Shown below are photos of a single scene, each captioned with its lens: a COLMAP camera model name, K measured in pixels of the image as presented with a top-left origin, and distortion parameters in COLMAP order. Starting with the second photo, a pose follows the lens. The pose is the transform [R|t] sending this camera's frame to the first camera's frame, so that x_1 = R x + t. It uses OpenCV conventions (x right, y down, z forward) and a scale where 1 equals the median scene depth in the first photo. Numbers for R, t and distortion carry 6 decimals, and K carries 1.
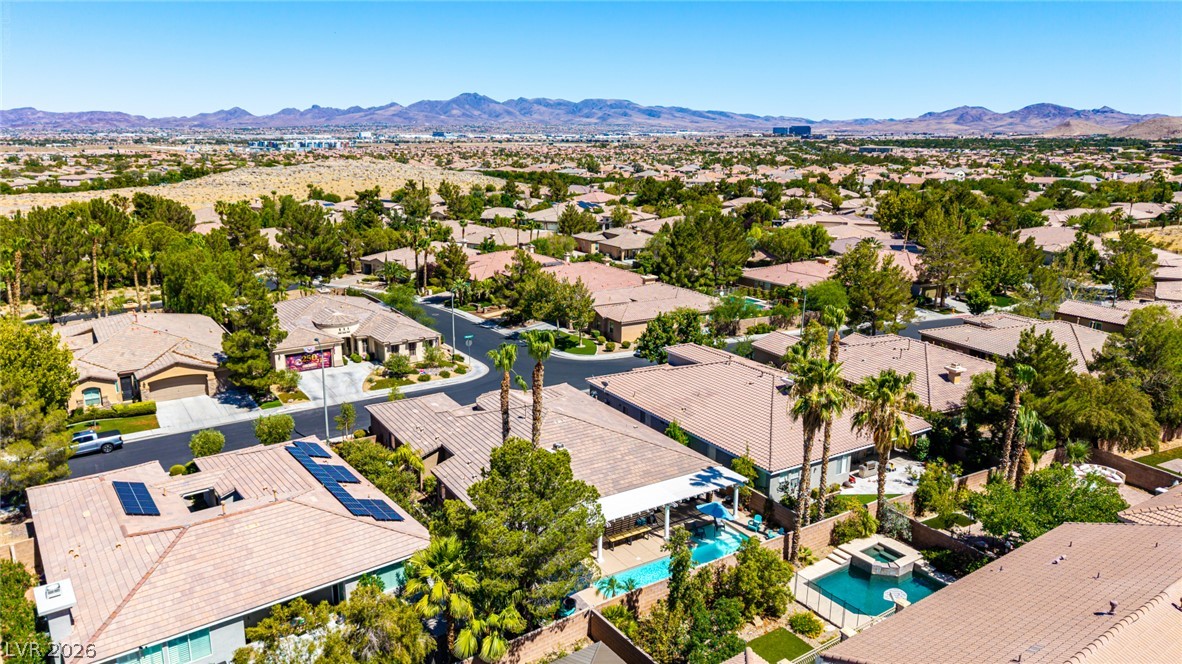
lens RADIAL K [[786.7, 0, 587.5], [0, 786.7, 326.5], [0, 0, 1]] dist [0.036759, -0.040035]
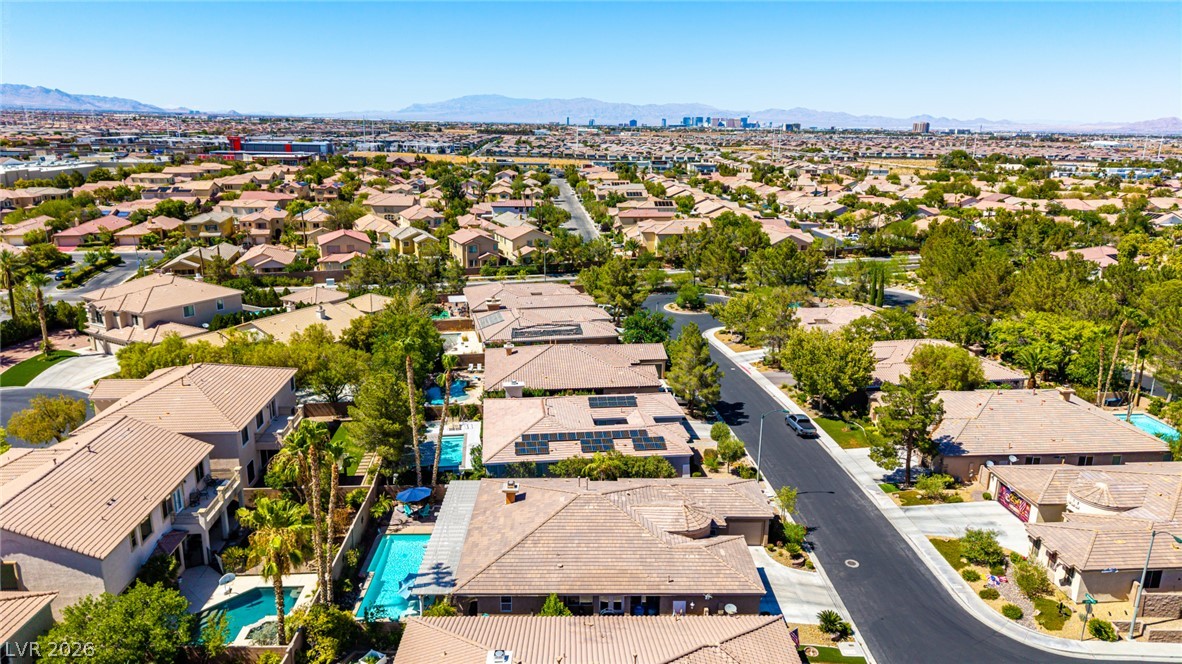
lens RADIAL K [[786.7, 0, 587.5], [0, 786.7, 326.5], [0, 0, 1]] dist [0.036759, -0.040035]
pose [[-0.520153, 0.202218, -0.829788, 0.536259], [-0.212975, 0.910163, 0.355309, -0.327871], [0.827093, 0.361540, -0.430356, 0.934302]]
